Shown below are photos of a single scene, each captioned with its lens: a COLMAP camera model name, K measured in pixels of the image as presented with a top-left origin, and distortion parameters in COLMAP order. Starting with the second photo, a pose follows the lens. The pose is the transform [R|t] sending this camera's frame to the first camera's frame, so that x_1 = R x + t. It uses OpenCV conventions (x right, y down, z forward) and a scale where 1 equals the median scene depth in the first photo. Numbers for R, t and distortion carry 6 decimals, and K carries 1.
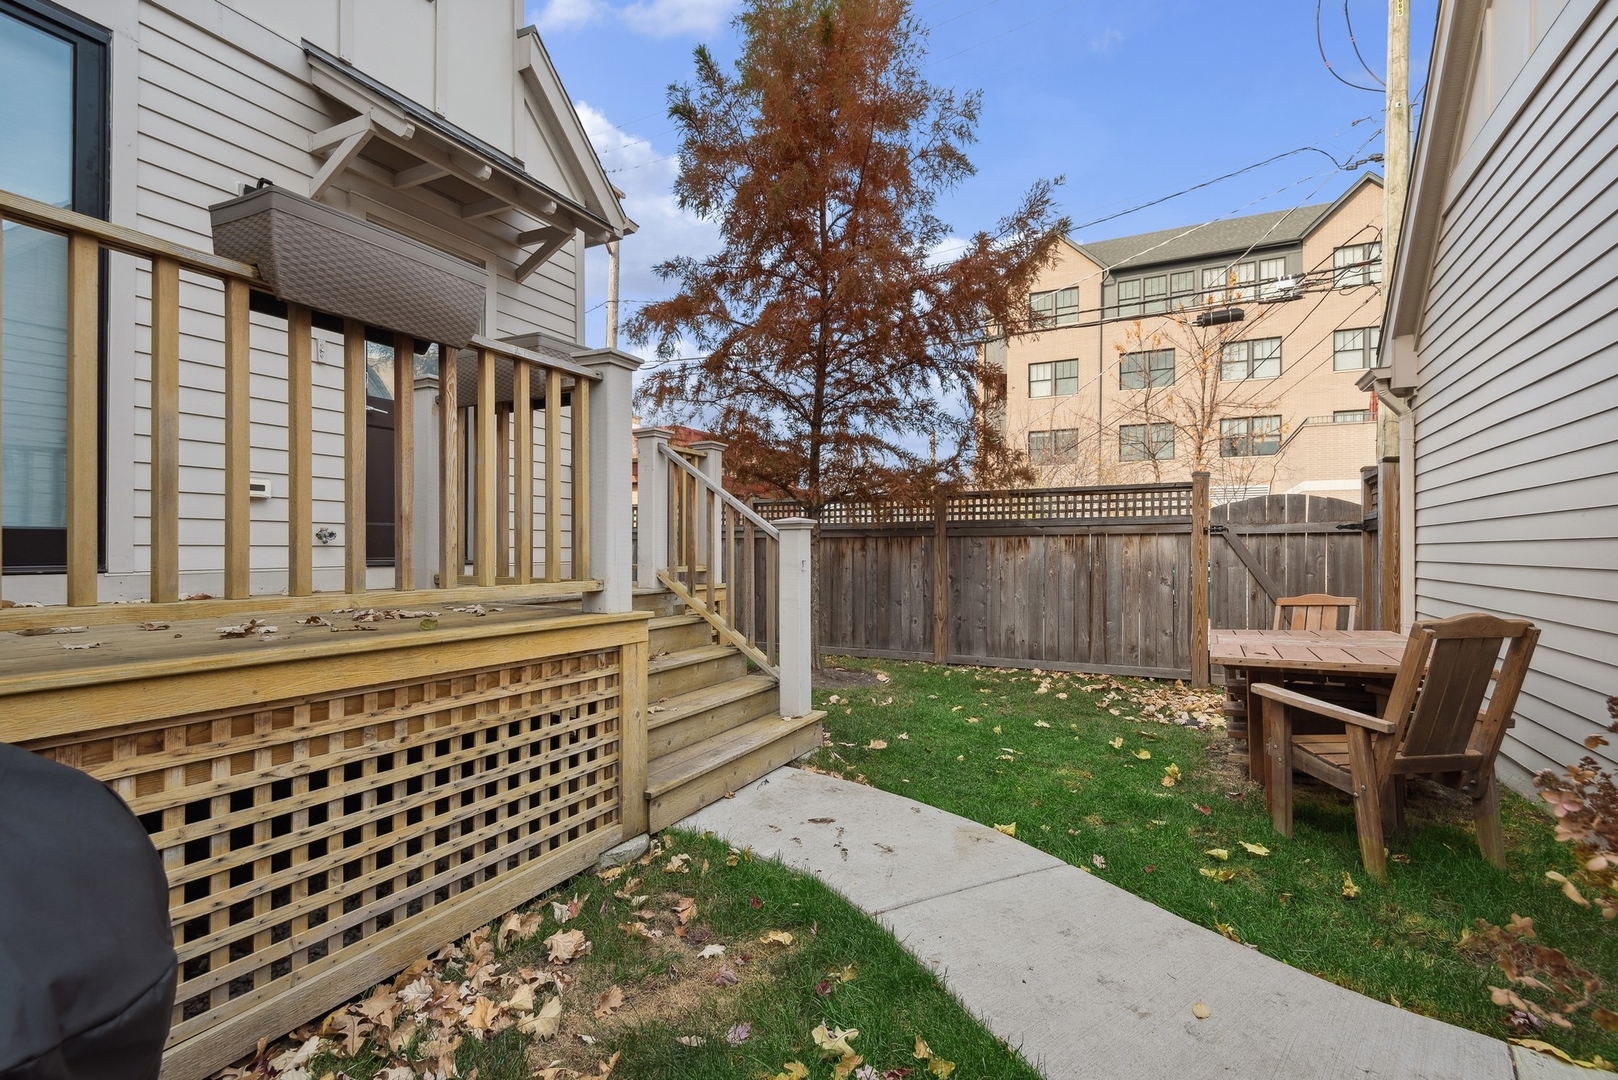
lens RADIAL K [[734.3, 0, 812.8], [0, 734.3, 542.0], [0, 0, 1]] dist [0.023076, -0.015879]
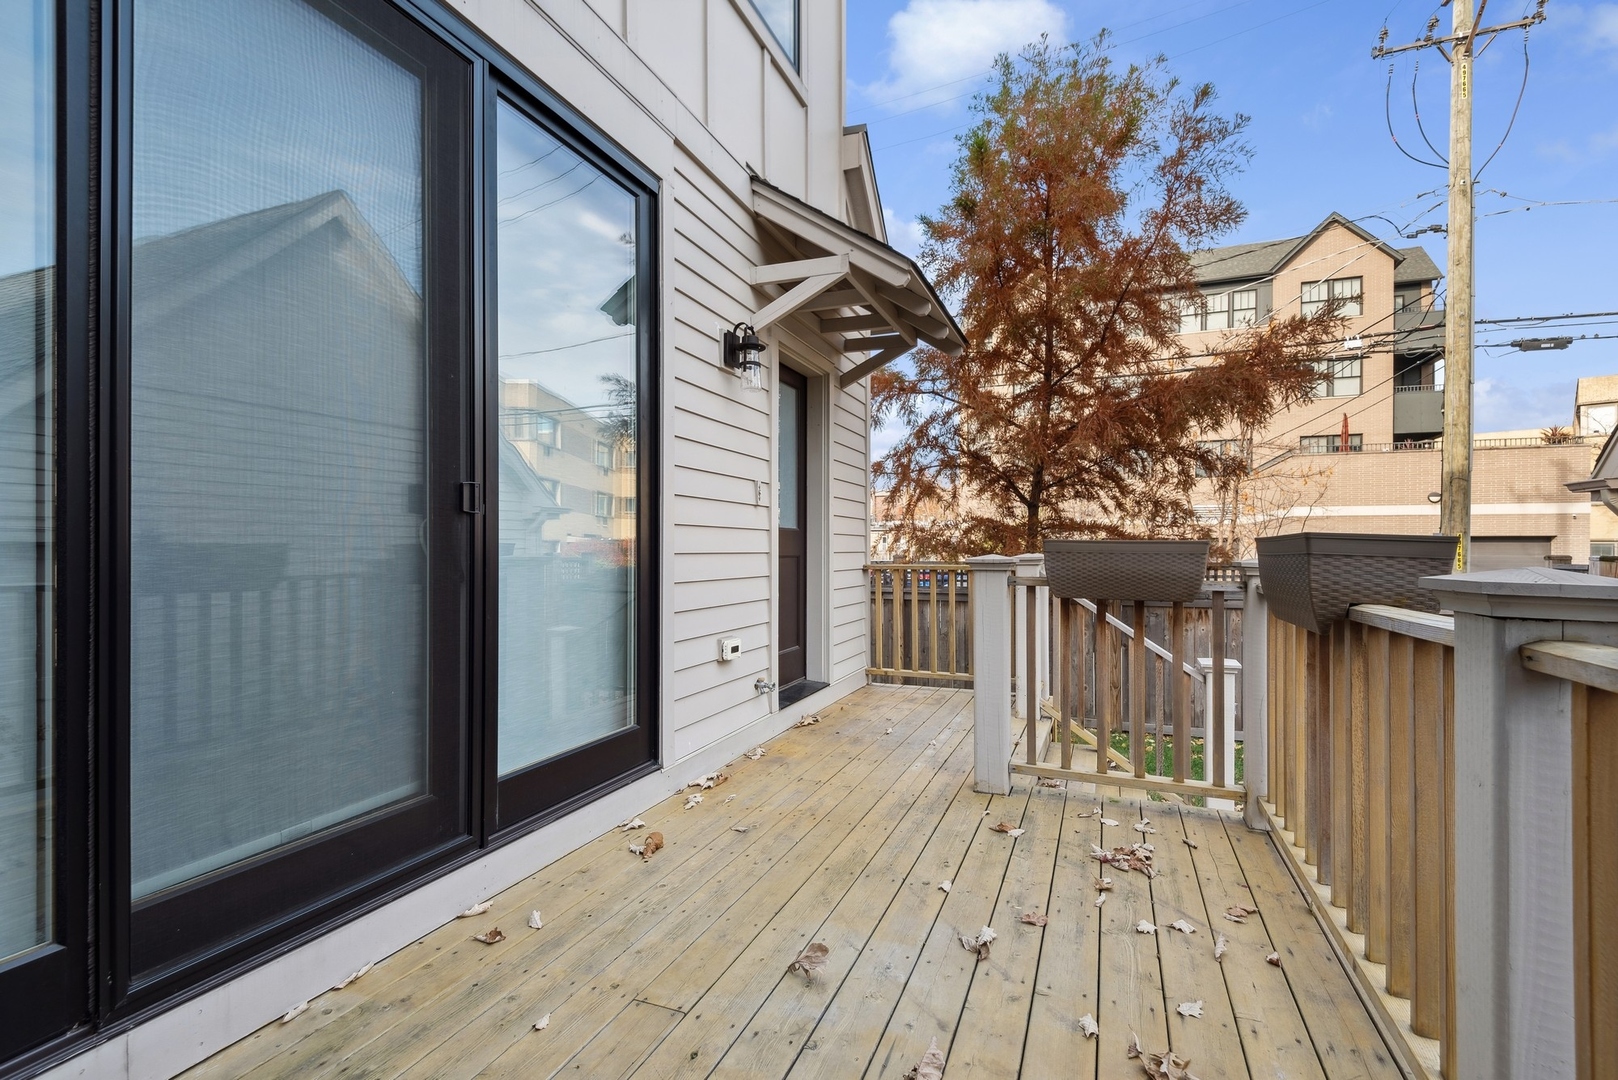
lens RADIAL K [[734.3, 0, 812.8], [0, 734.3, 542.0], [0, 0, 1]] dist [0.023076, -0.015879]
pose [[0.994712, -0.003497, 0.102644, -0.431980], [0.002959, 0.999981, 0.005390, -0.129692], [-0.102661, -0.005058, 0.994704, 0.044502]]
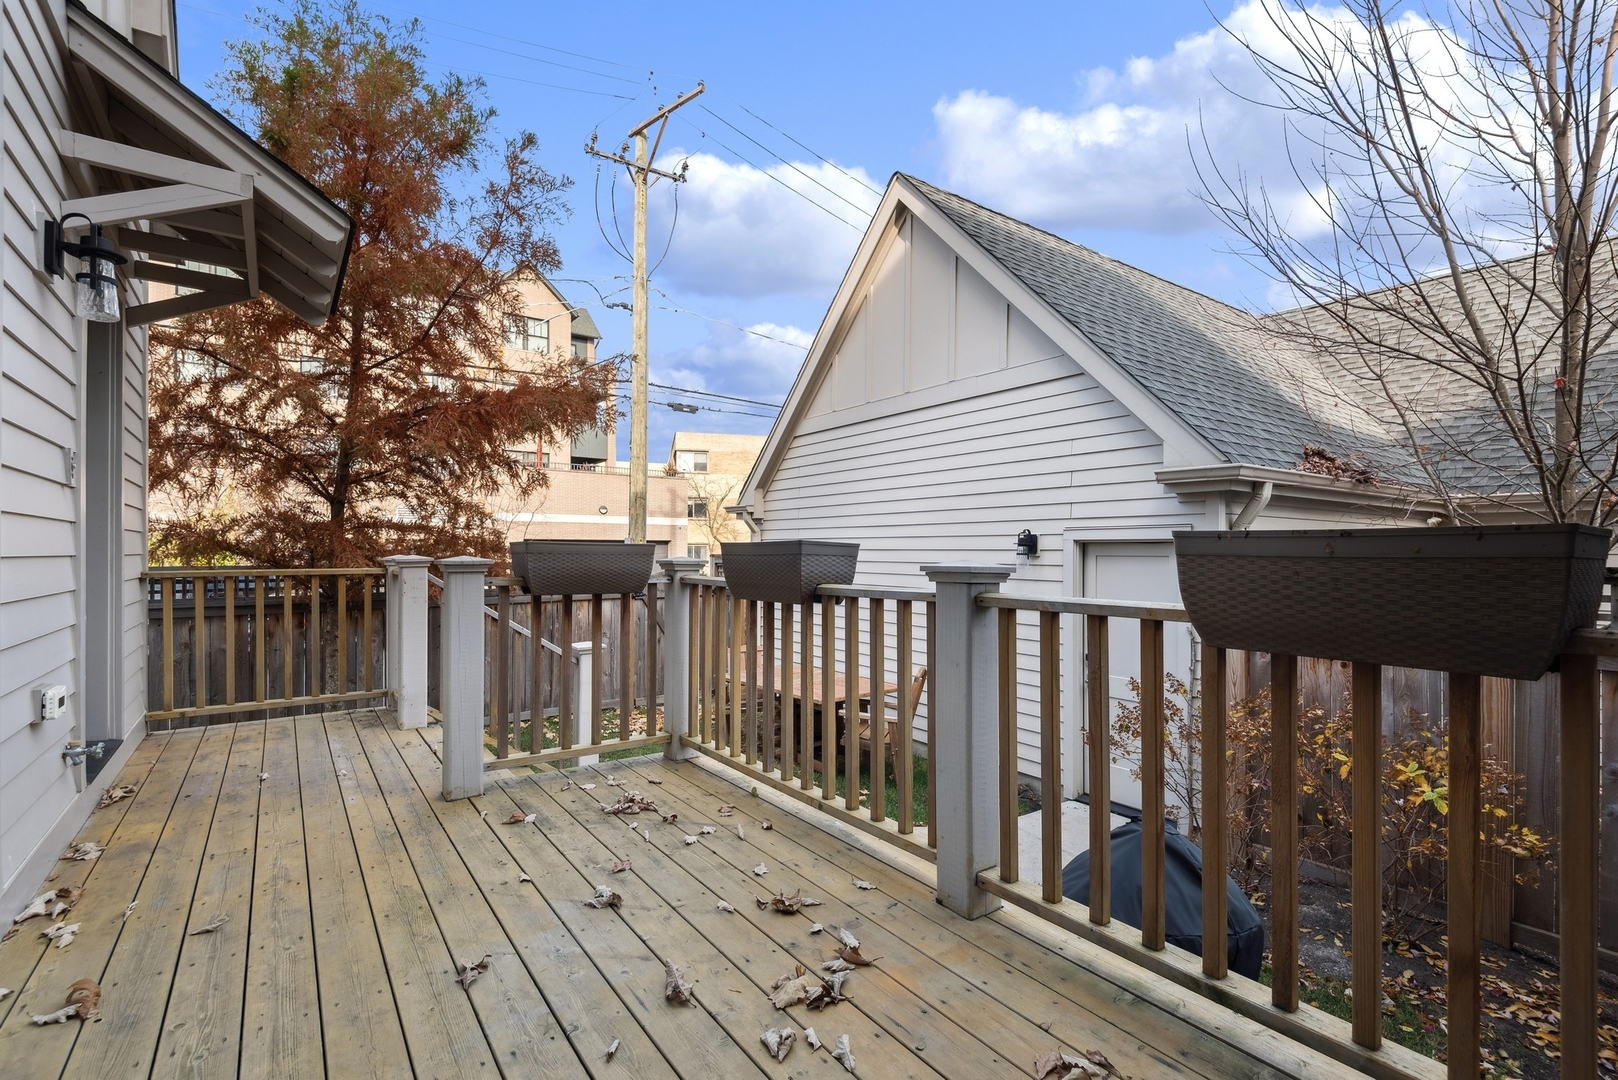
lens RADIAL K [[734.3, 0, 812.8], [0, 734.3, 542.0], [0, 0, 1]] dist [0.023076, -0.015879]
pose [[0.443926, 0.005142, 0.896049, -0.590392], [-0.010887, 0.999941, -0.000345, -0.129907], [-0.895997, -0.009602, 0.443956, 0.098187]]
